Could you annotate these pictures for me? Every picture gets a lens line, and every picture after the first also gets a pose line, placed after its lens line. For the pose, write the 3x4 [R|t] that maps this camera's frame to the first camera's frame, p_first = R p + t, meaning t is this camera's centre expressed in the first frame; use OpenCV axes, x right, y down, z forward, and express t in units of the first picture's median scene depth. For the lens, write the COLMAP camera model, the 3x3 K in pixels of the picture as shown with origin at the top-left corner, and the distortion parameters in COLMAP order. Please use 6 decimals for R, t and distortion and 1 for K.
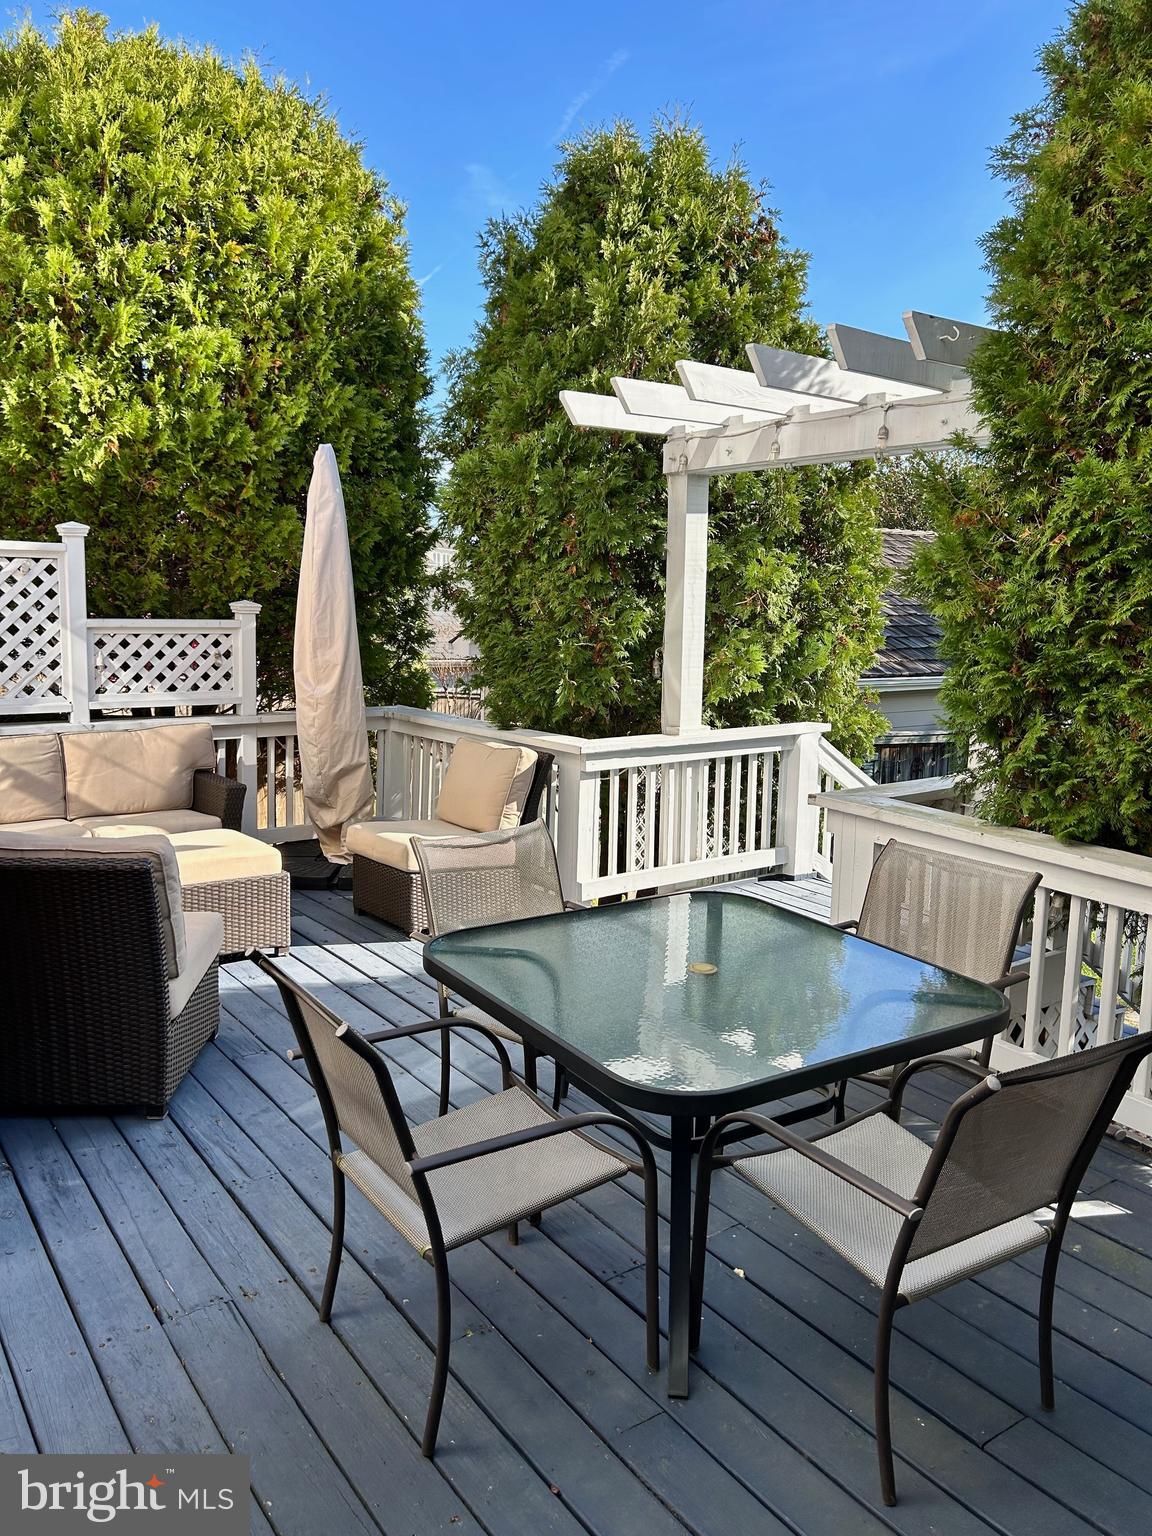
lens RADIAL K [[1170.0, 0, 576.0], [0, 1170.0, 768.0], [0, 0, 1]] dist [0.048626, -0.042293]
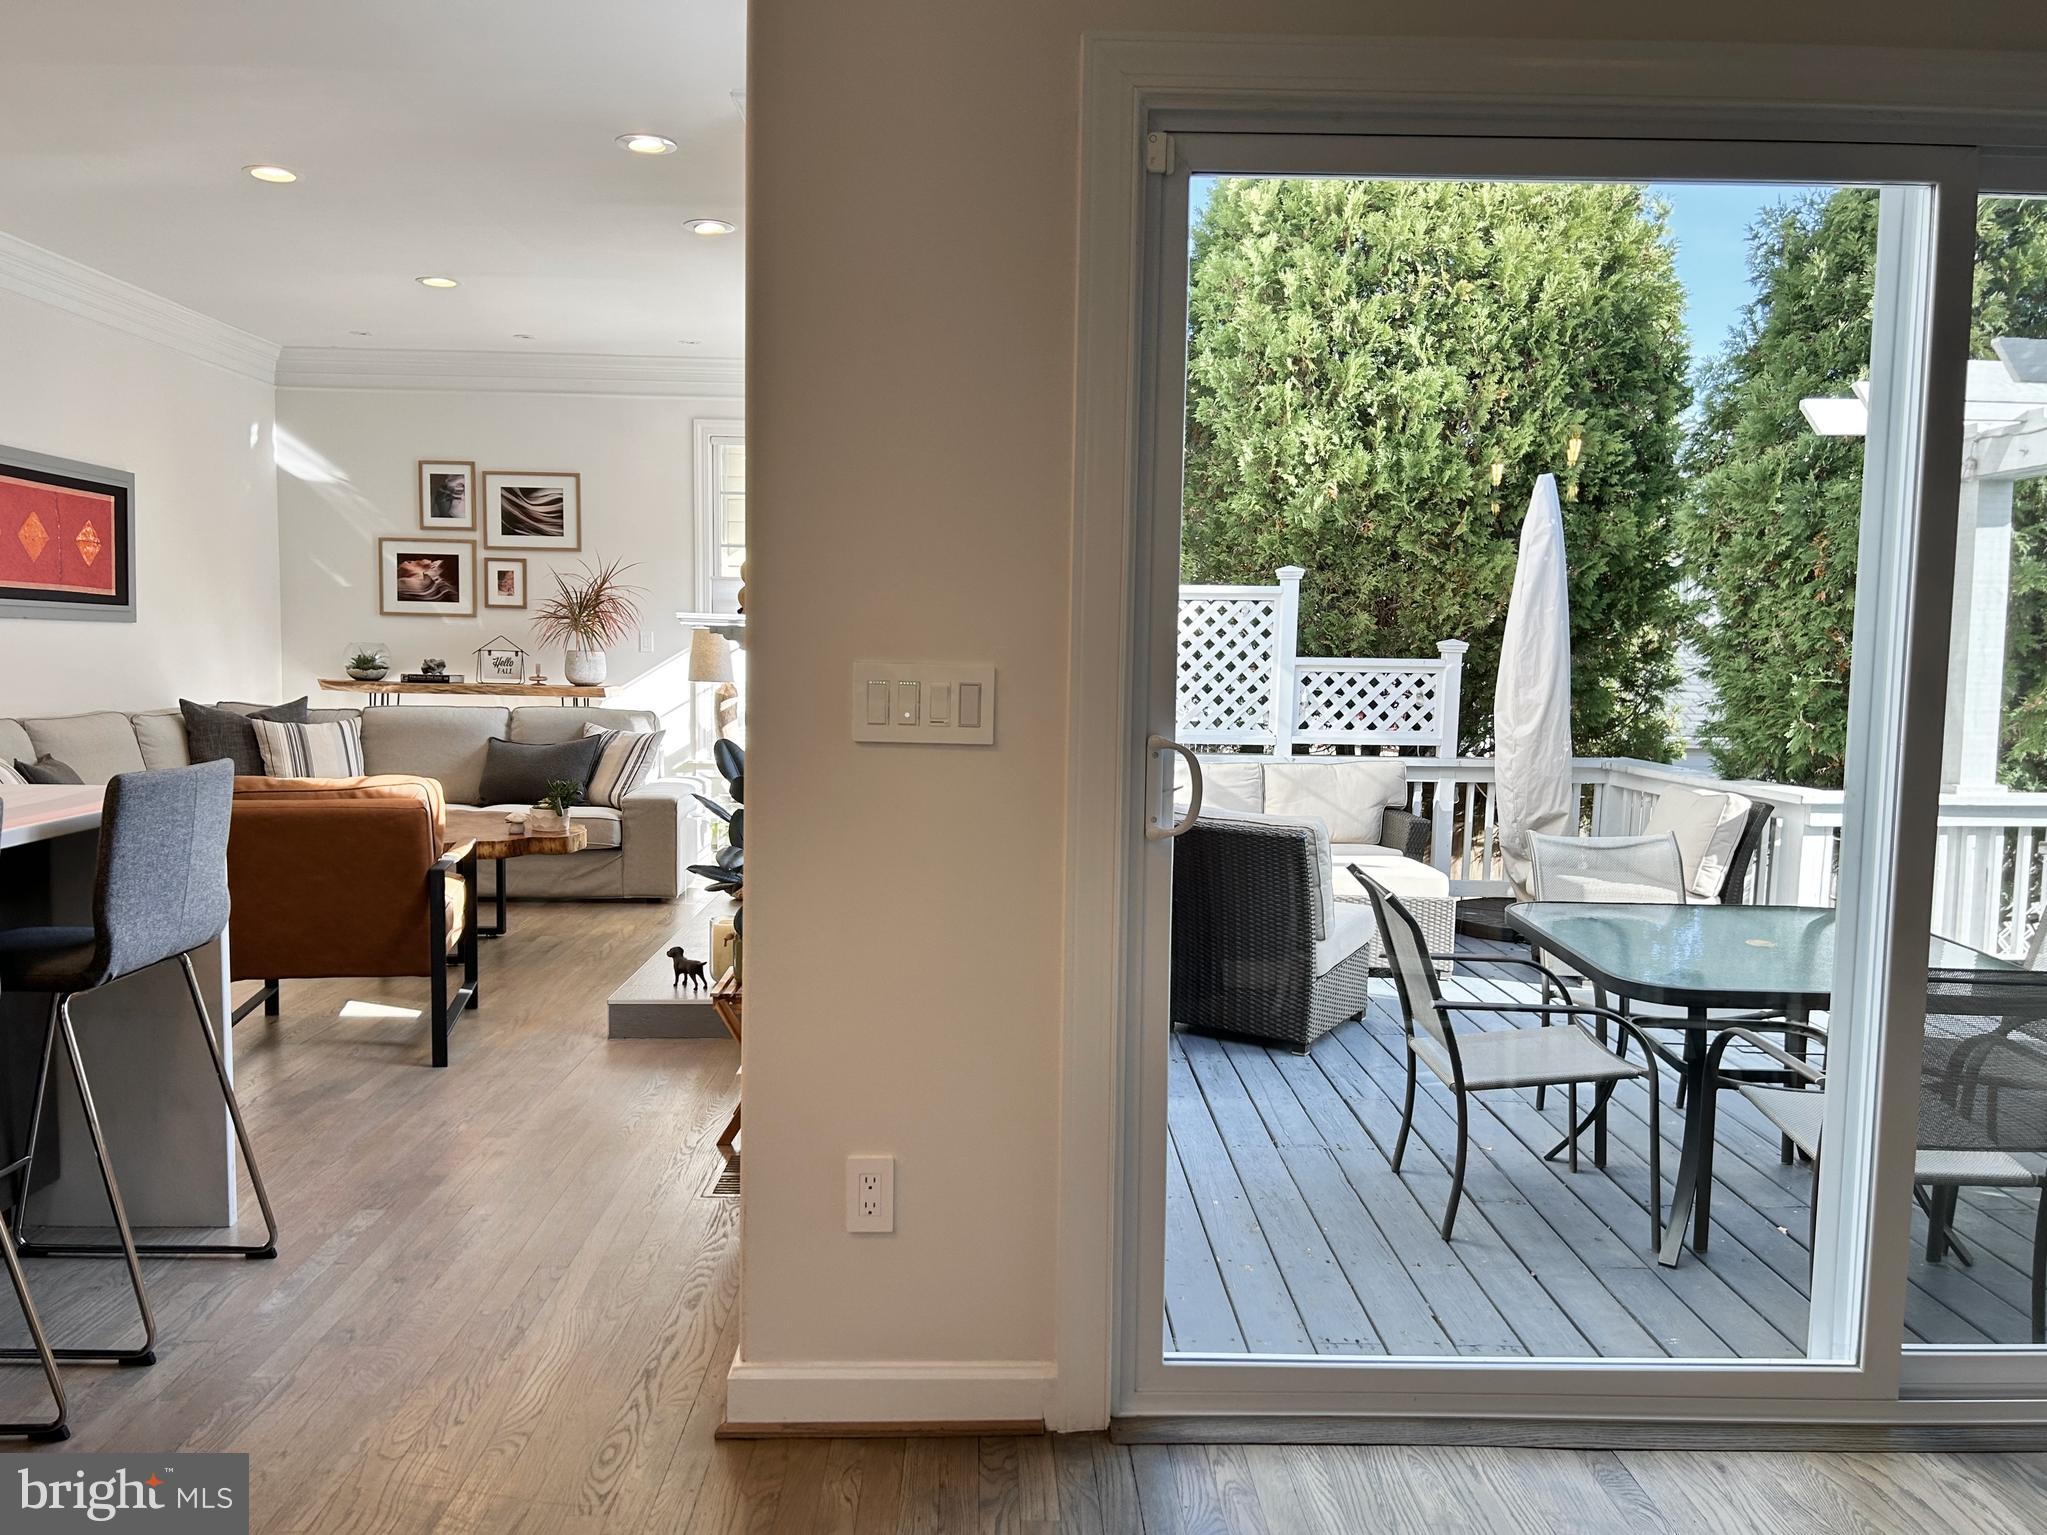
lens RADIAL K [[1576.9, 0, 1023.5], [0, 1576.9, 767.5], [0, 0, 1]] dist [0.099257, -0.144003]
pose [[0.832026, 0.036960, -0.553505, 0.160210], [-0.081211, 0.995144, -0.055625, 0.067053], [0.548761, 0.091232, 0.830986, -0.282742]]
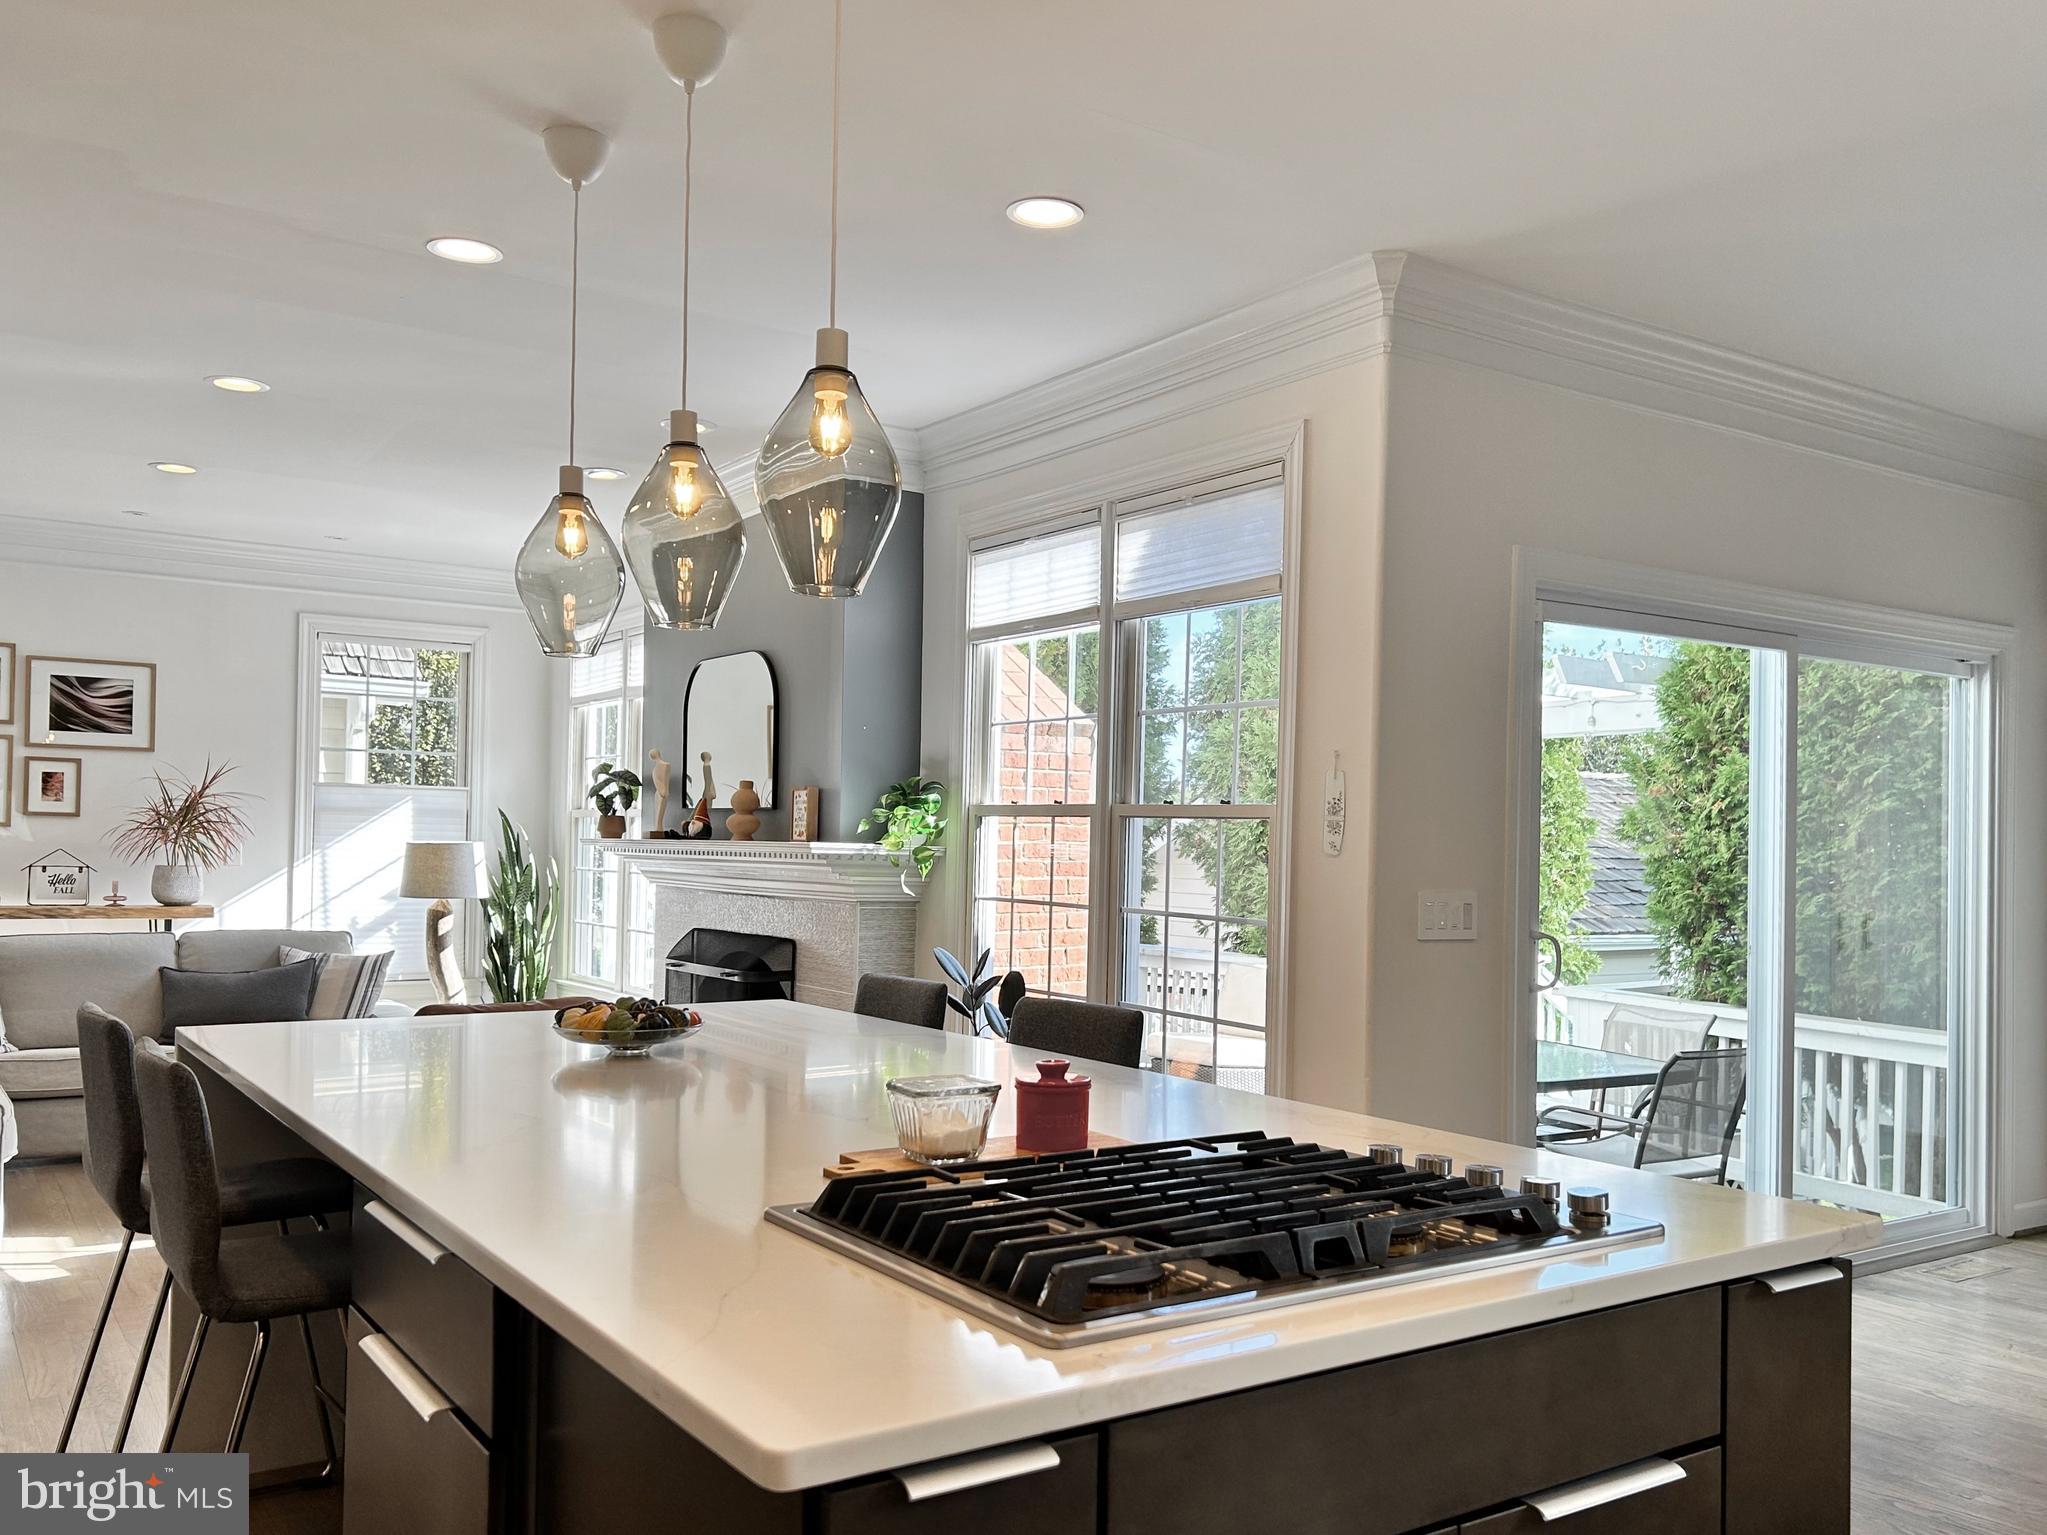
lens RADIAL K [[1727.4, 0, 1115.4], [0, 1727.4, 834.9], [0, 0, 1]] dist [0.081159, -0.001807]
pose [[0.999982, -0.003301, 0.004933, -0.216970], [0.004031, 0.987707, -0.156262, 0.110529], [-0.004357, 0.156279, 0.987703, -0.691528]]
